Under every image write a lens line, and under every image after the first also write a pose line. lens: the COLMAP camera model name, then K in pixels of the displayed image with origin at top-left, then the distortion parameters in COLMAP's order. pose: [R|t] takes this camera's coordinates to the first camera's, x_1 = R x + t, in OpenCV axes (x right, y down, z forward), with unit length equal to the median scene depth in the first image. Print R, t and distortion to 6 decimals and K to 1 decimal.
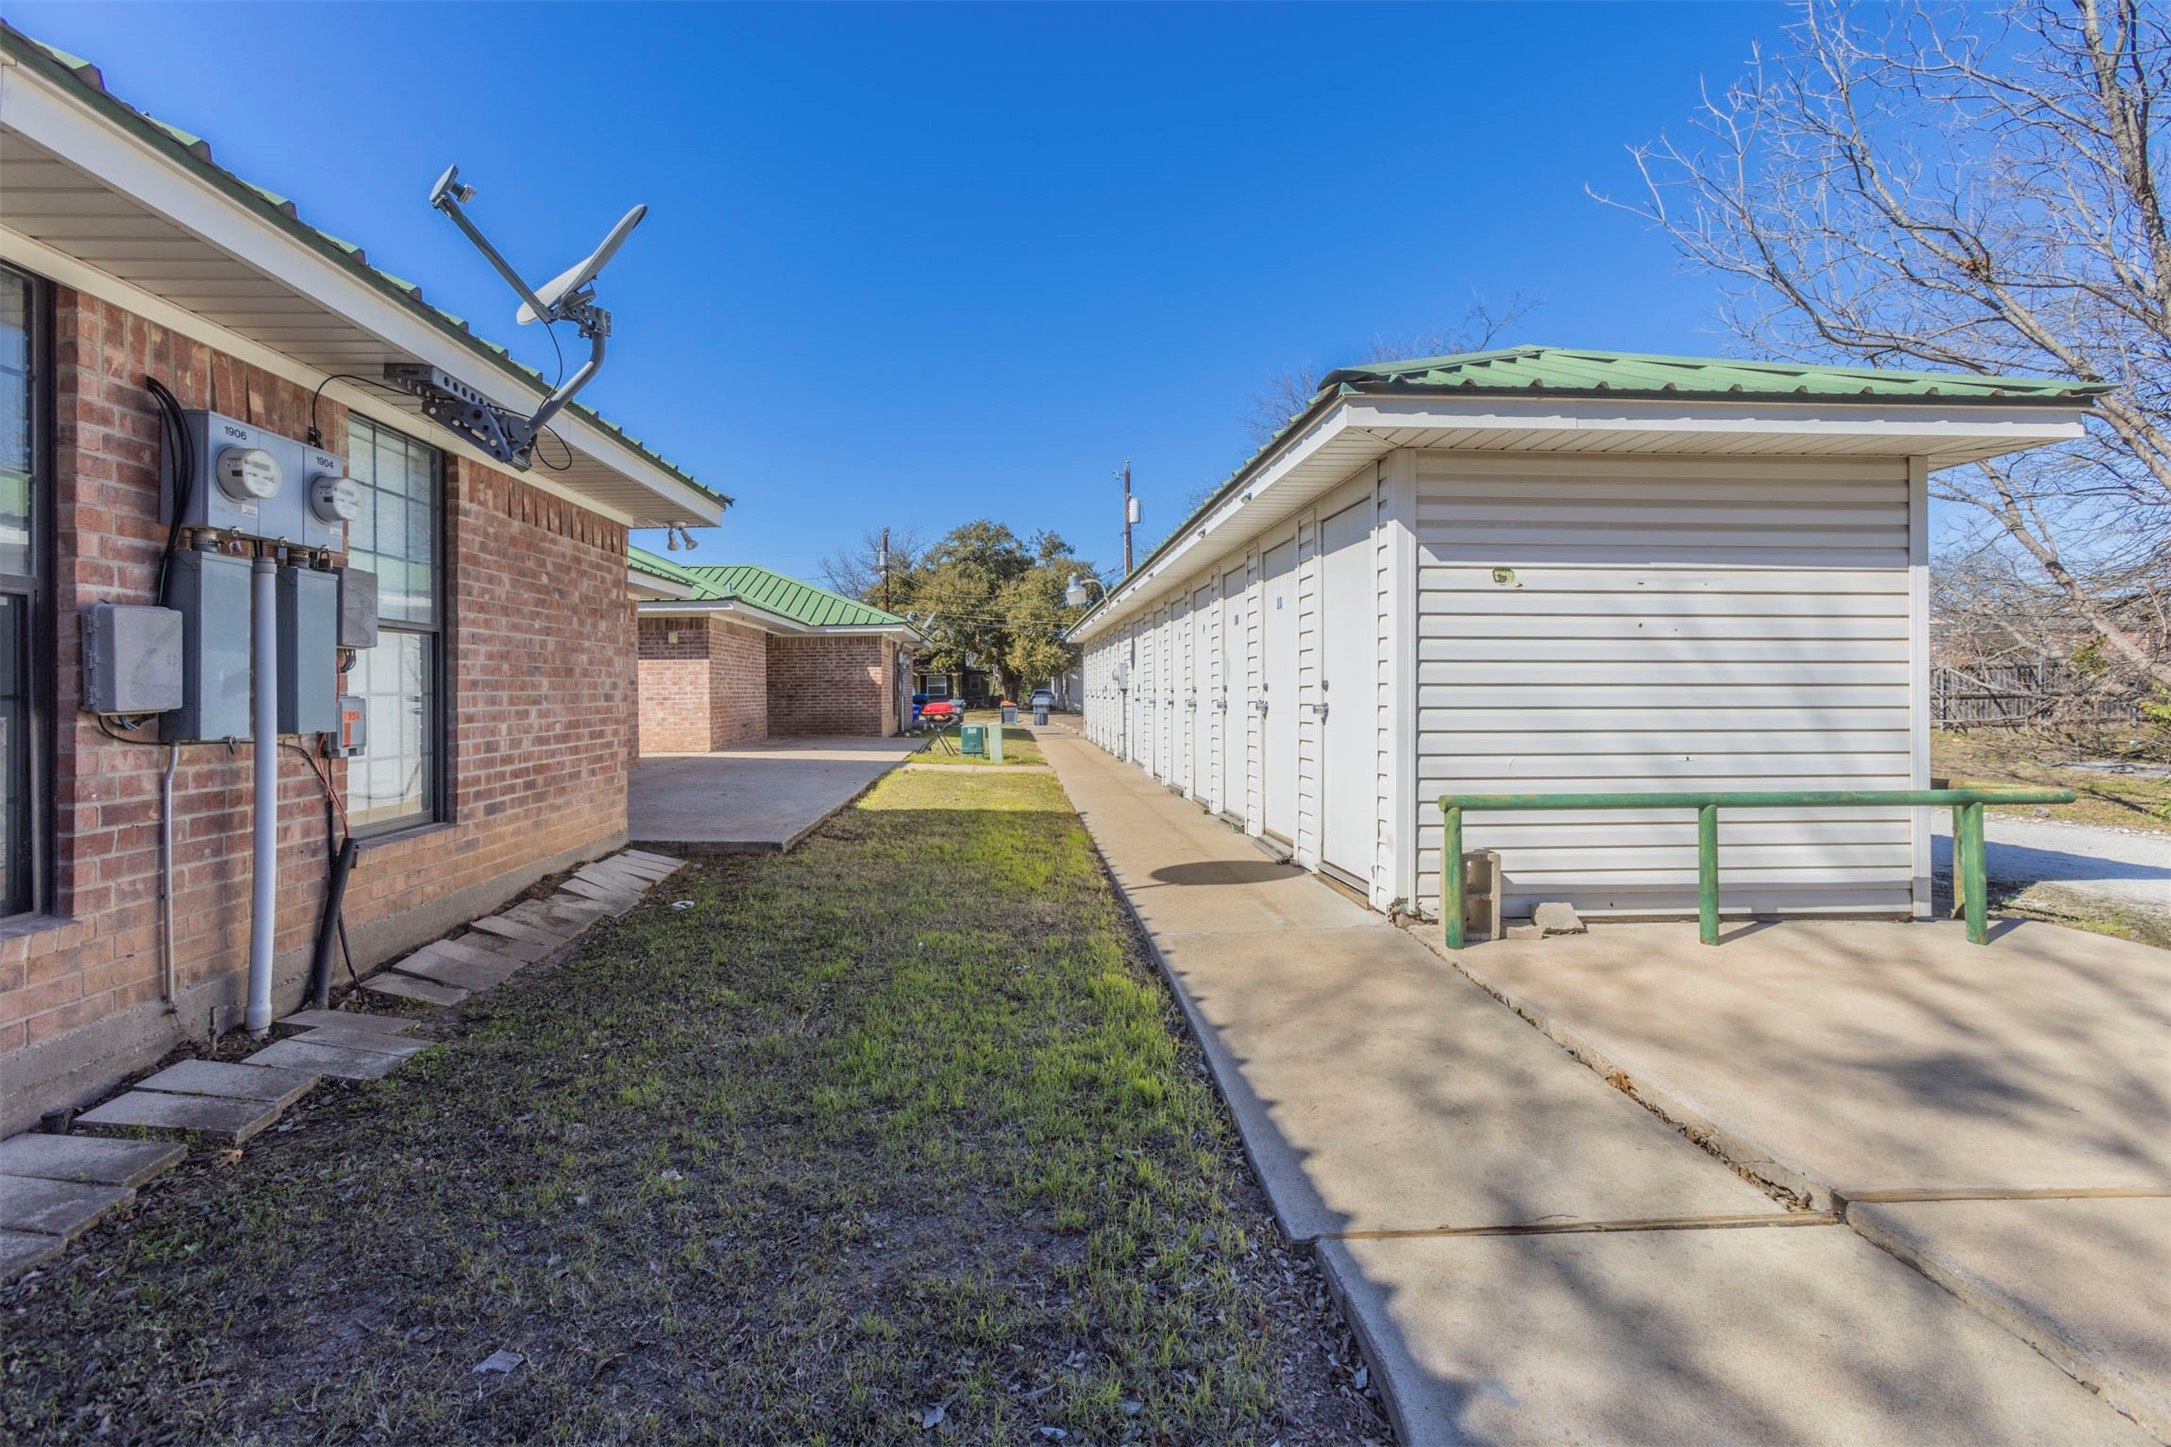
lens RADIAL K [[979.5, 0, 1071.6], [0, 979.5, 675.4], [0, 0, 1]] dist [0.001878, 0.001099]
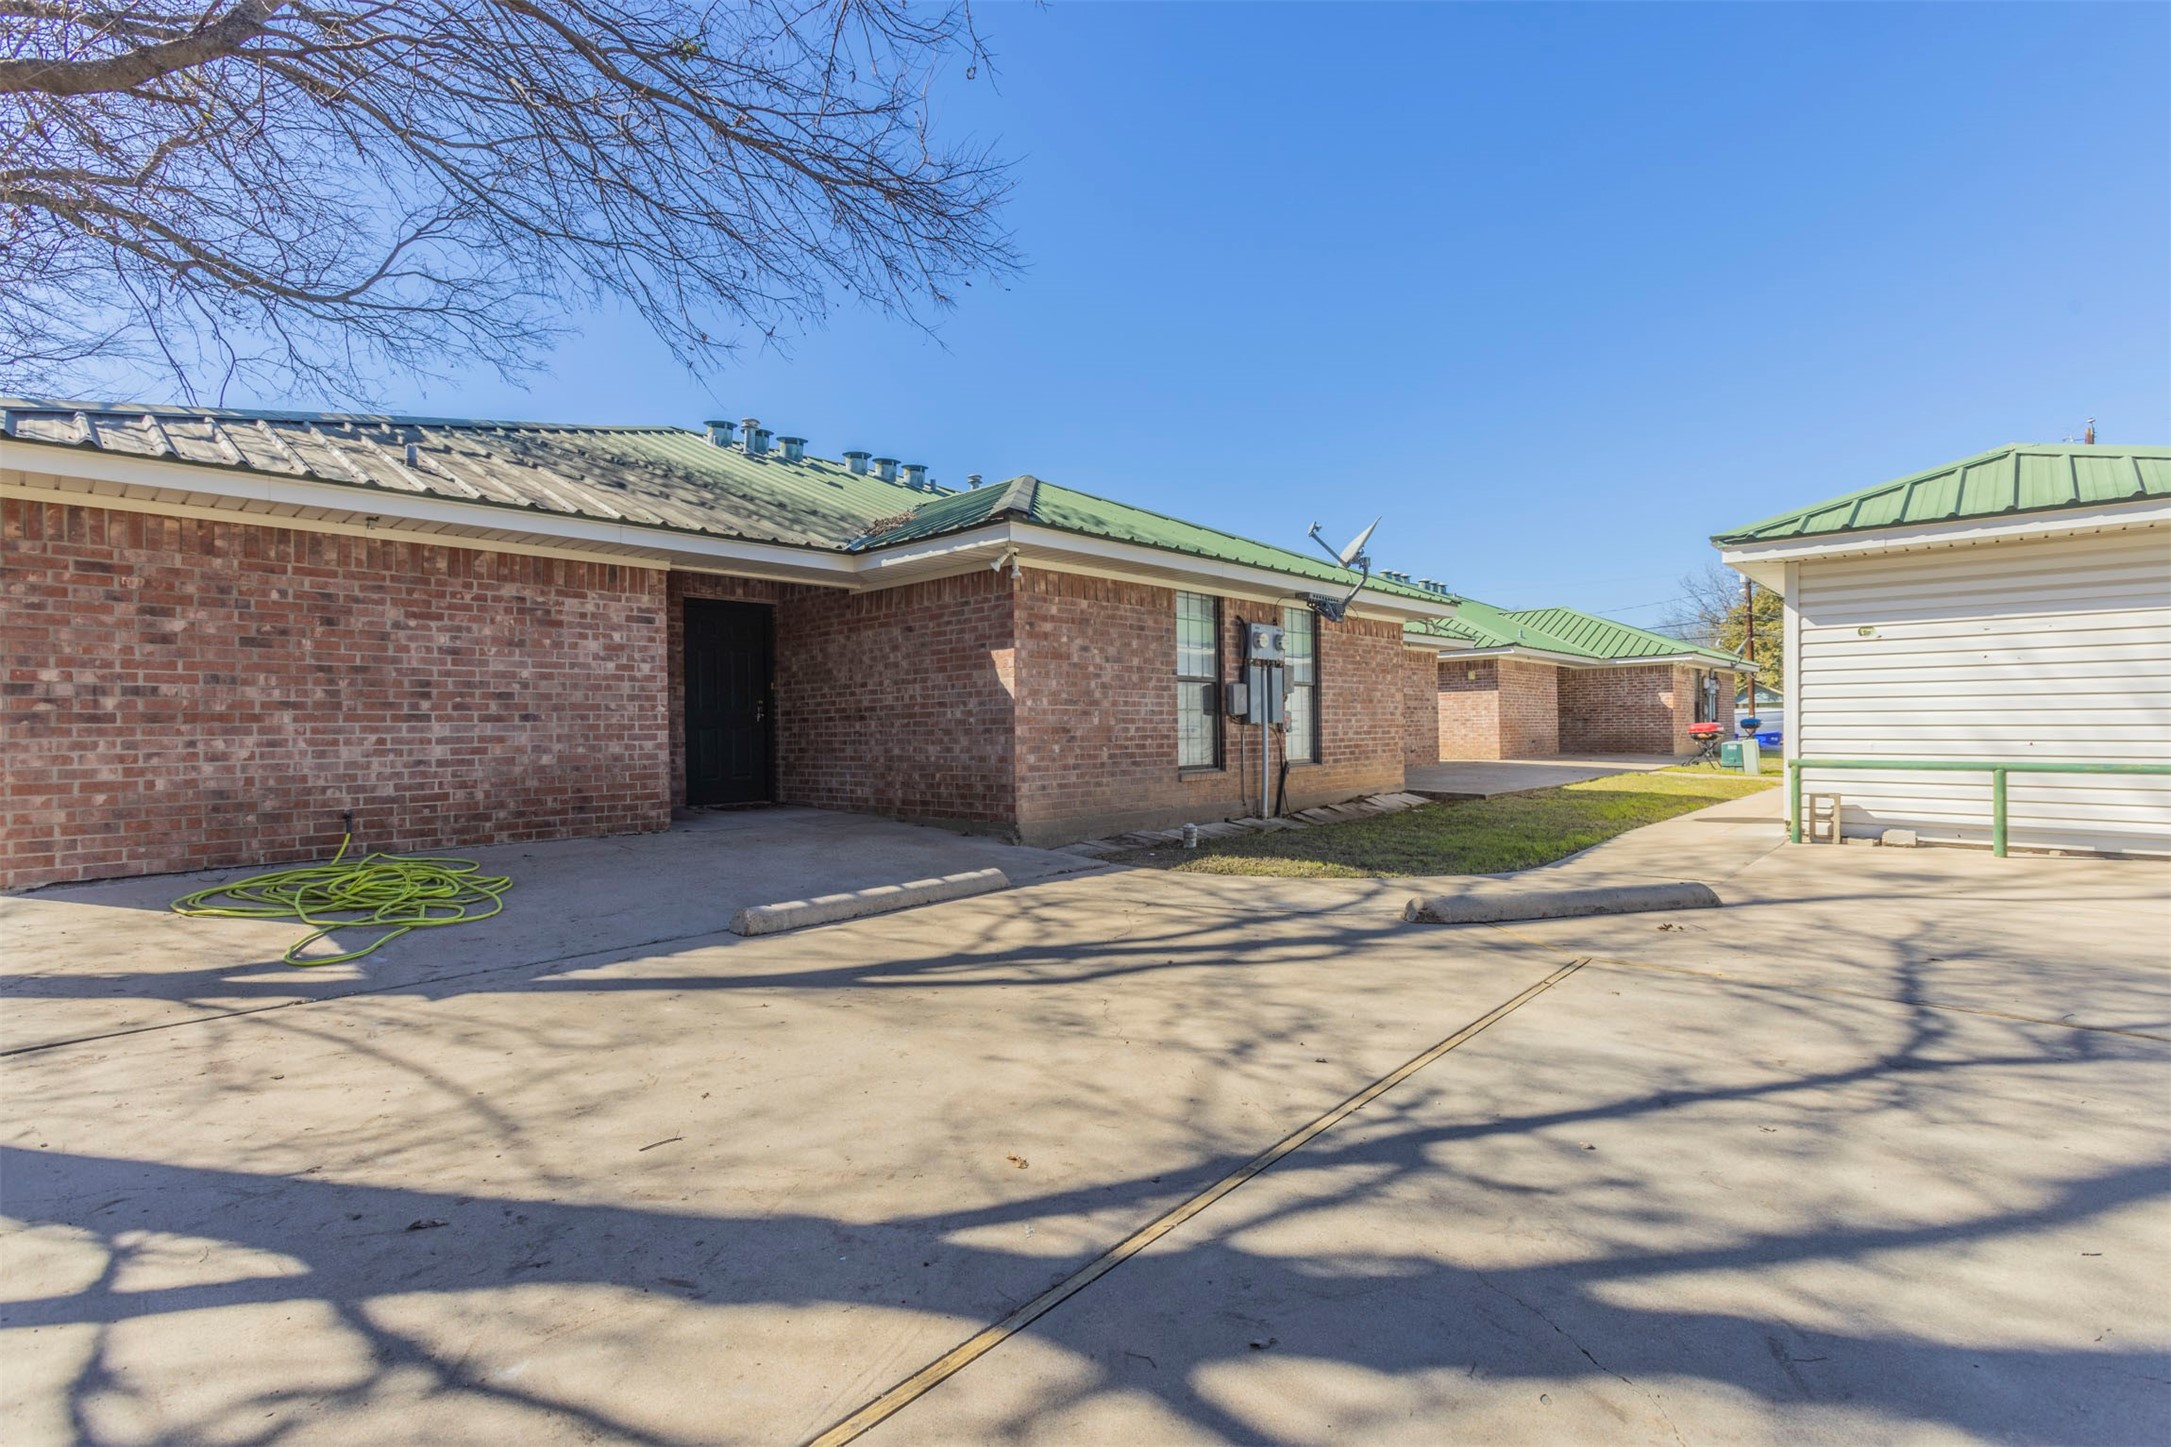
lens RADIAL K [[994.4, 0, 1085.5], [0, 994.4, 723.5], [0, 0, 1]] dist [0.001012, 0.000330]
pose [[0.683396, -0.001750, -0.730046, 0.767076], [0.015199, 0.999814, 0.011832, 0.012692], [0.729889, -0.019182, 0.683296, -1.103877]]
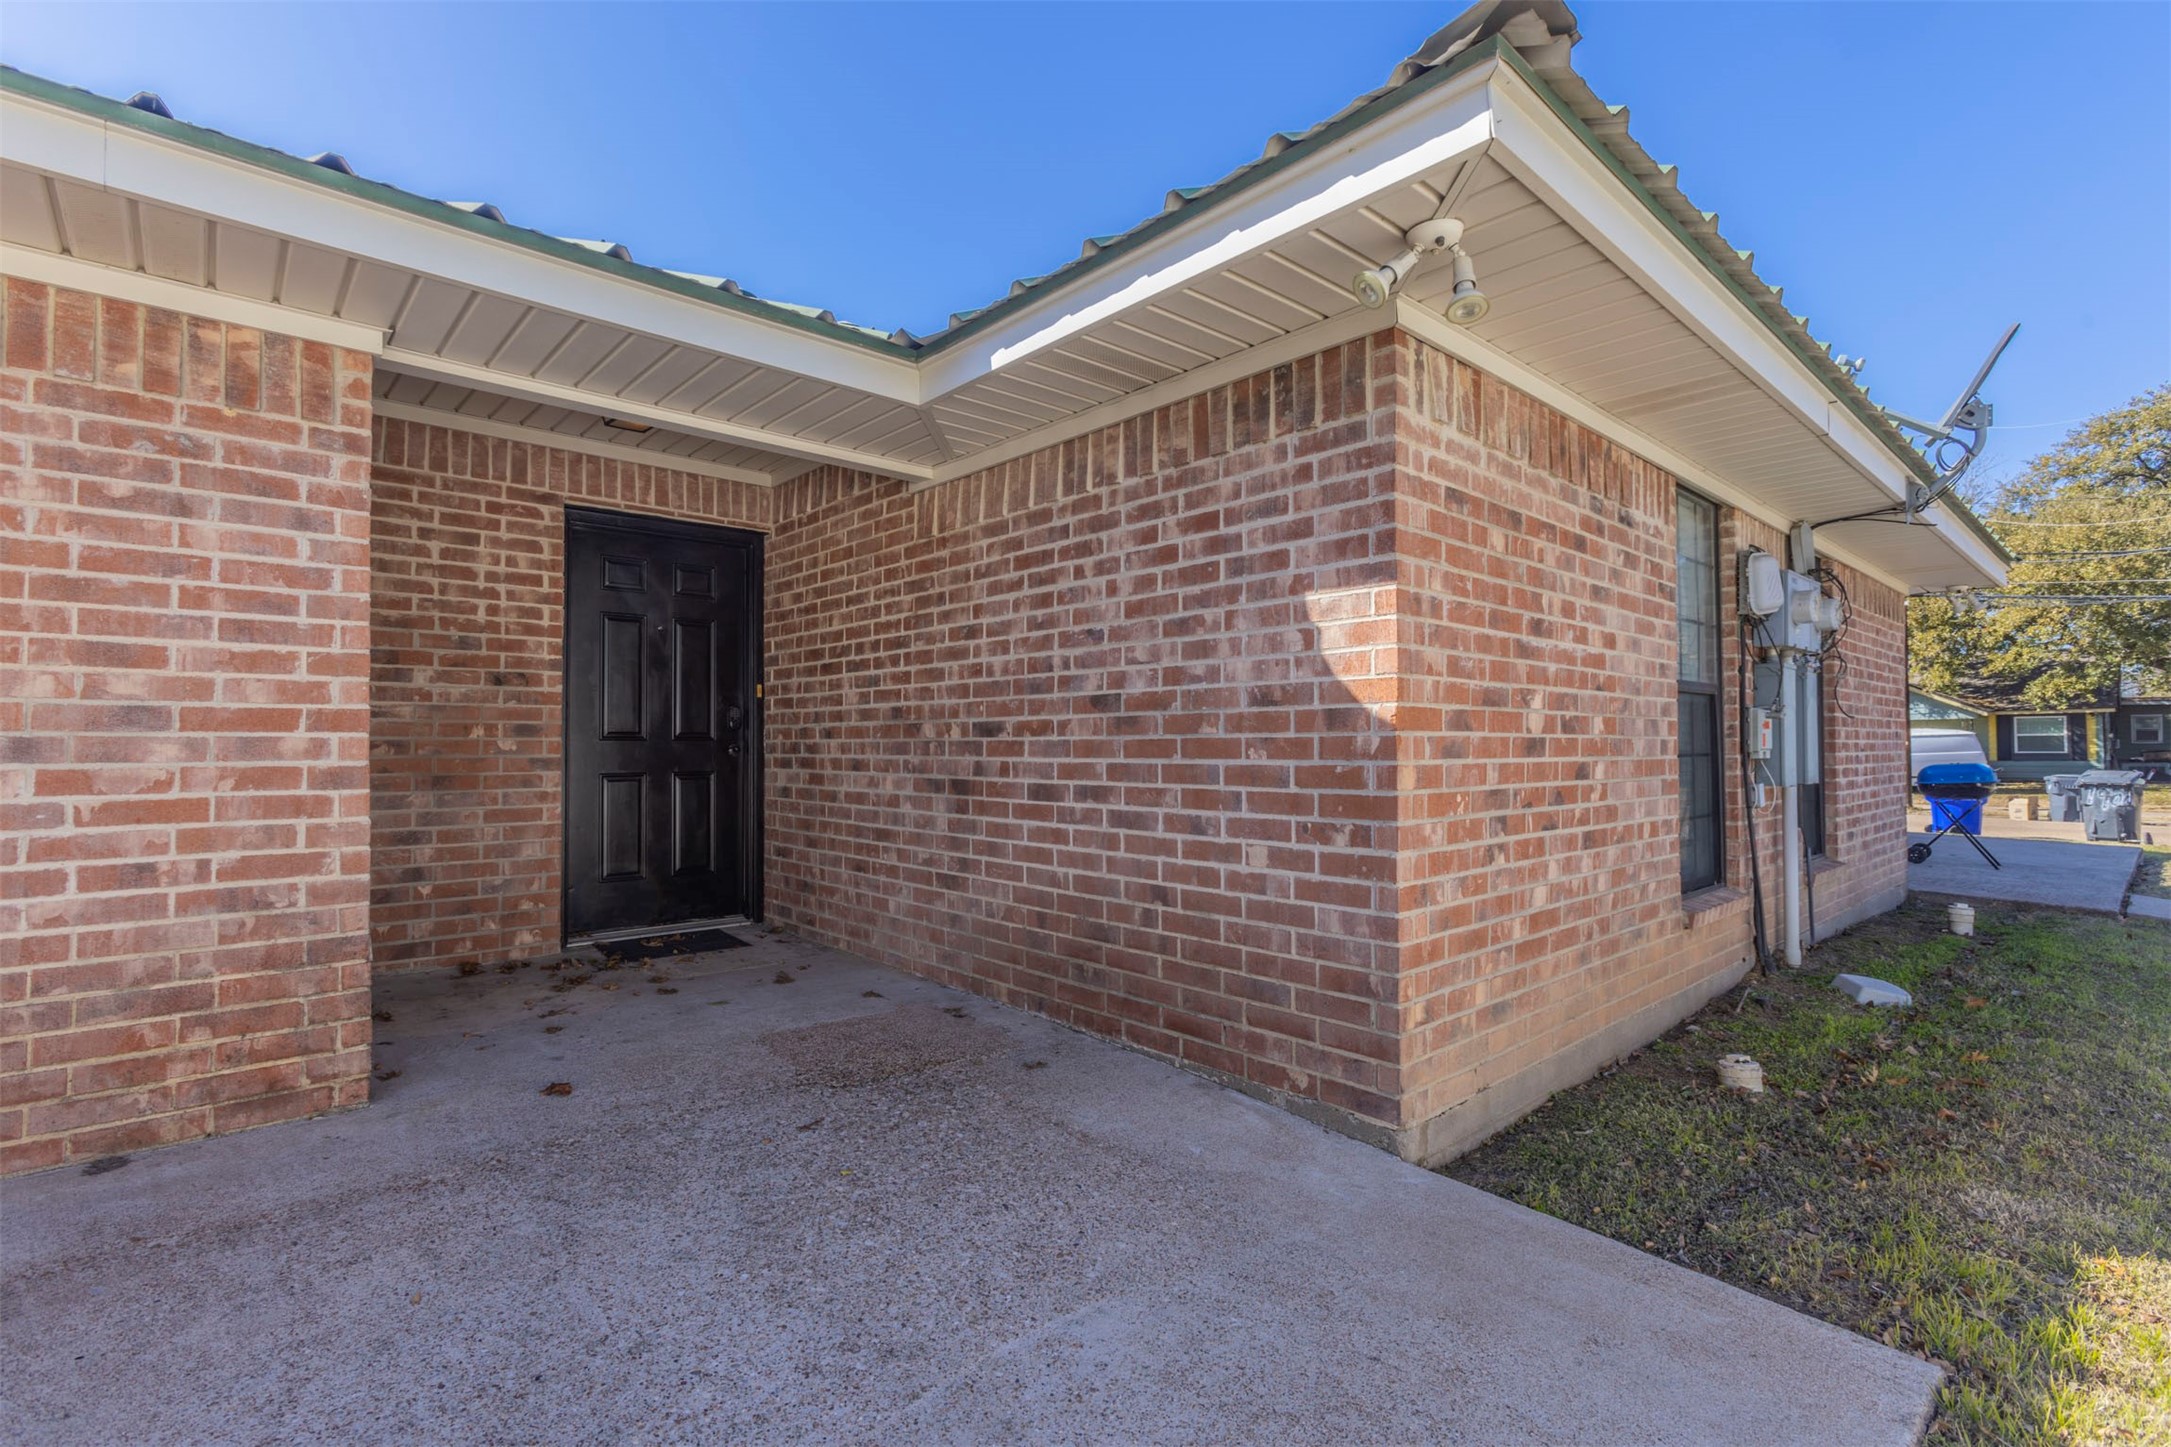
lens RADIAL K [[994.4, 0, 1085.5], [0, 994.4, 723.5], [0, 0, 1]] dist [0.001012, 0.000330]
pose [[0.619473, -0.005327, -0.785000, -0.541041], [0.005406, 0.999982, -0.002520, 0.043043], [0.784999, -0.002683, 0.619491, 4.012299]]
